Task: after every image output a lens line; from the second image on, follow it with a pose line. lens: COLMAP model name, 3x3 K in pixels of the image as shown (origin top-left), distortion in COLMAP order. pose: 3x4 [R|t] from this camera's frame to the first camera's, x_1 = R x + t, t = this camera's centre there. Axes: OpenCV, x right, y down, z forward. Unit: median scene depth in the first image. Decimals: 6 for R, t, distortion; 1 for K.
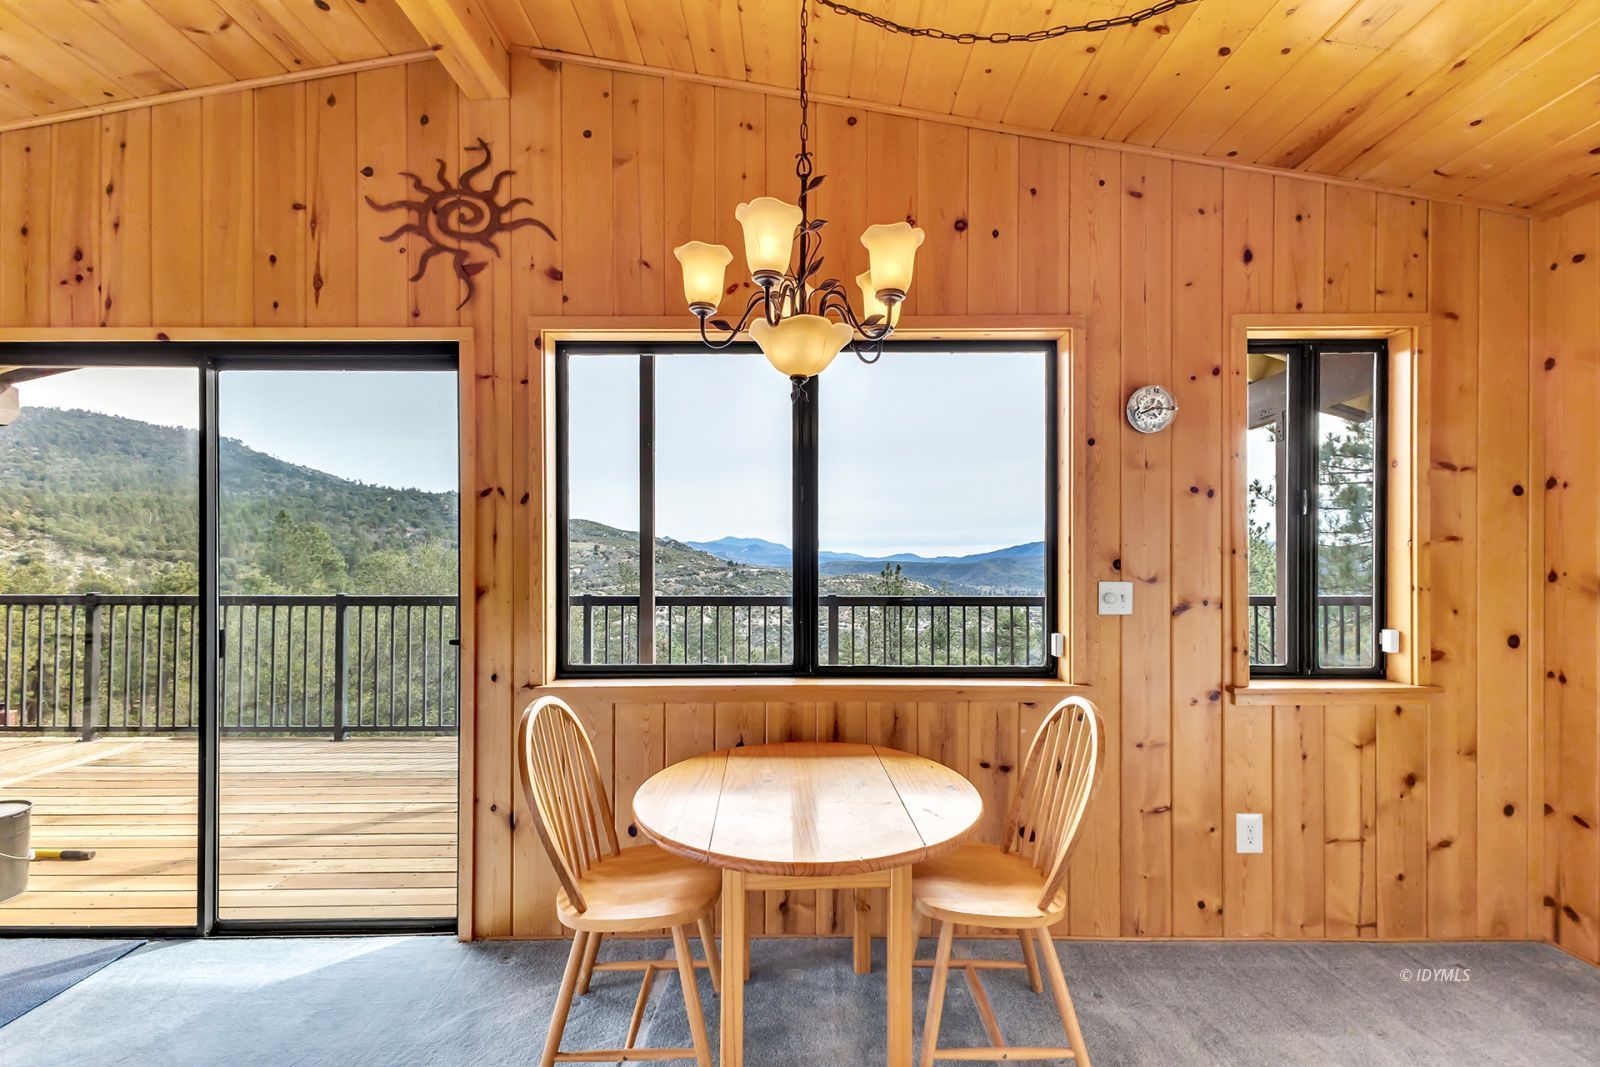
lens RADIAL K [[695.2, 0, 804.4], [0, 695.2, 544.4], [0, 0, 1]] dist [0.022080, -0.005944]
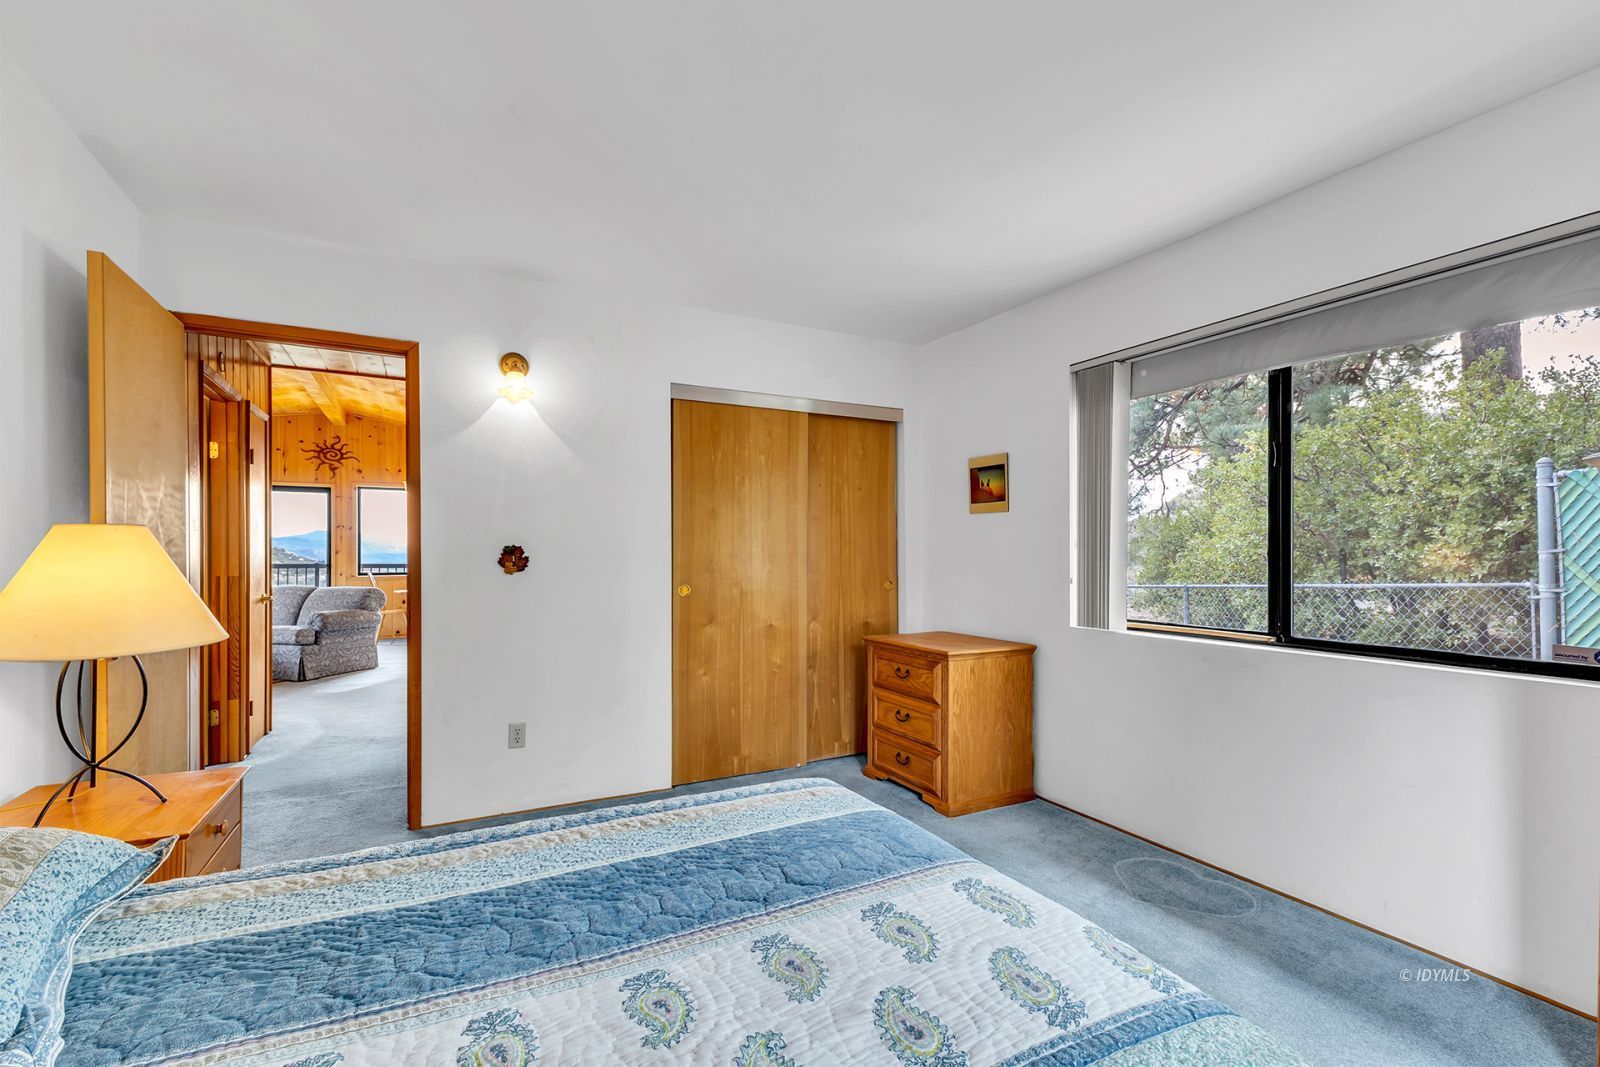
lens RADIAL K [[680.4, 0, 802.6], [0, 680.4, 555.9], [0, 0, 1]] dist [0.001452, 0.000048]
pose [[0.875035, -0.002554, 0.484052, -0.032633], [-0.007082, 0.999811, 0.018078, 0.003234], [-0.484007, -0.019247, 0.874852, -3.551005]]
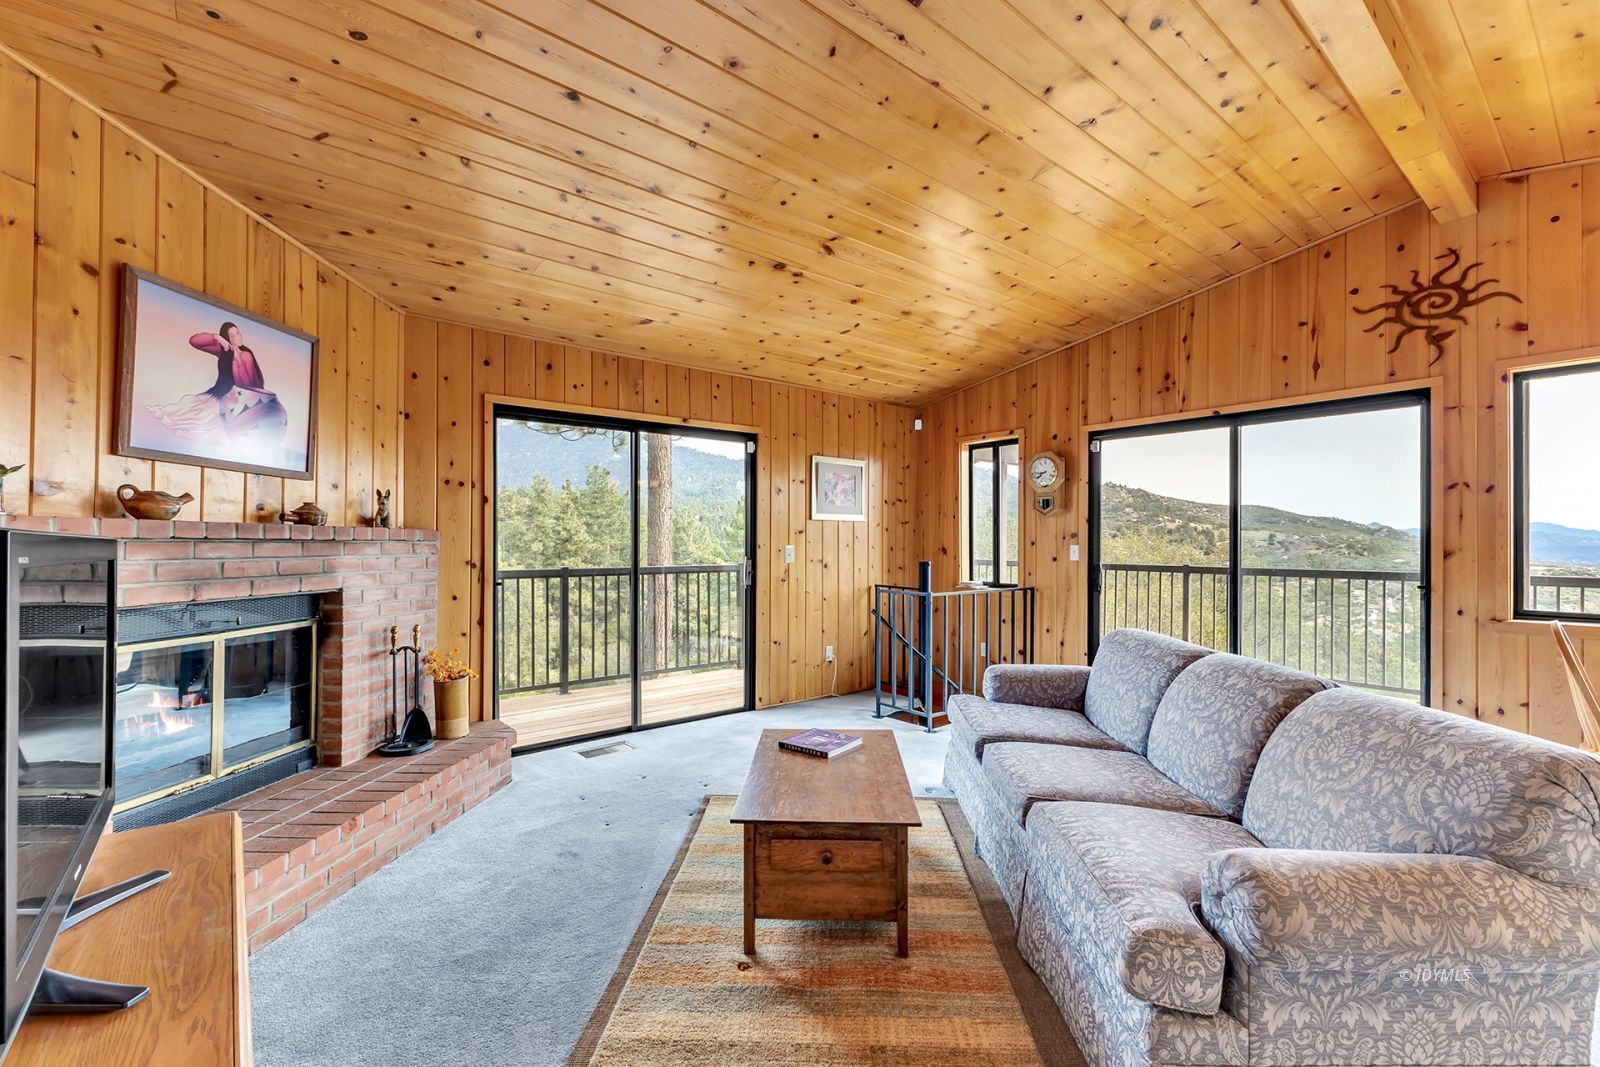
lens RADIAL K [[691.7, 0, 804.7], [0, 691.7, 538.5], [0, 0, 1]] dist [0.017442, -0.007477]
pose [[0.636448, -0.001684, -0.771318, -0.190698], [0.006823, 0.999971, 0.003447, 0.021533], [0.771290, -0.007456, 0.636441, -0.992229]]
